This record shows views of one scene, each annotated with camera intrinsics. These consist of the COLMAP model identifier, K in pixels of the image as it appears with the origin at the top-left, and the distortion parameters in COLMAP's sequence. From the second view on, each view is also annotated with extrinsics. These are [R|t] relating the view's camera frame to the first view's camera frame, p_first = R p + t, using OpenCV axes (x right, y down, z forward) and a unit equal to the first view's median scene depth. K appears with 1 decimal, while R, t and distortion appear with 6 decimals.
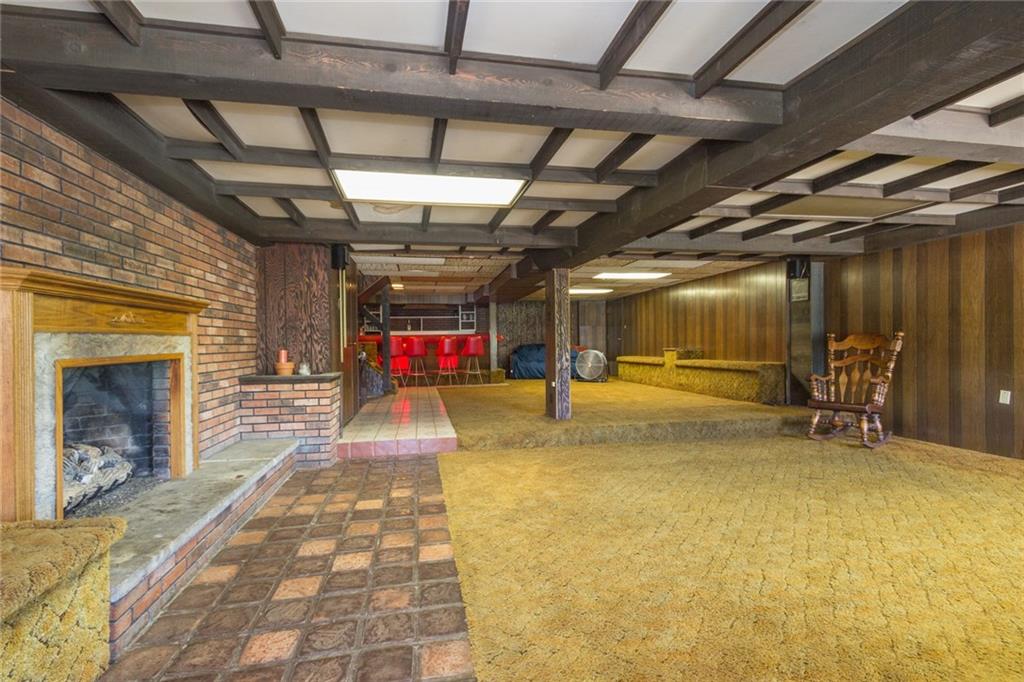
lens RADIAL K [[468.1, 0, 508.6], [0, 468.1, 342.2], [0, 0, 1]] dist [0.007965, -0.001385]
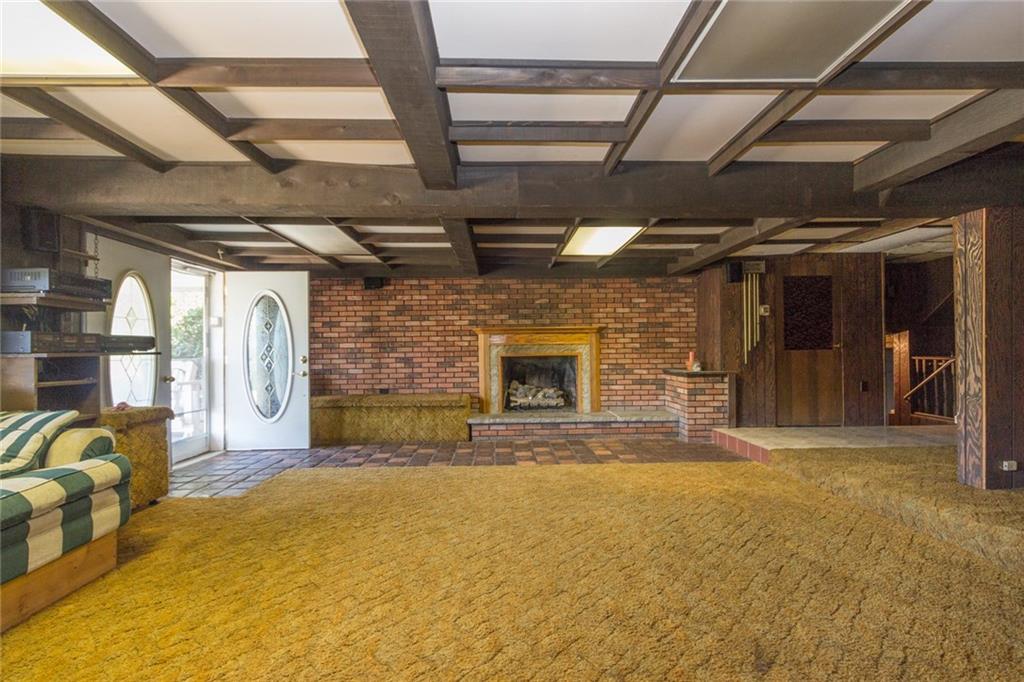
lens RADIAL K [[468.1, 0, 511.8], [0, 468.1, 345.9], [0, 0, 1]] dist [0.007965, -0.001385]
pose [[-0.169156, 0.006256, -0.985569, 1.136097], [0.012903, 0.999908, 0.004132, -0.014789], [0.985505, -0.012018, -0.169222, 0.853703]]
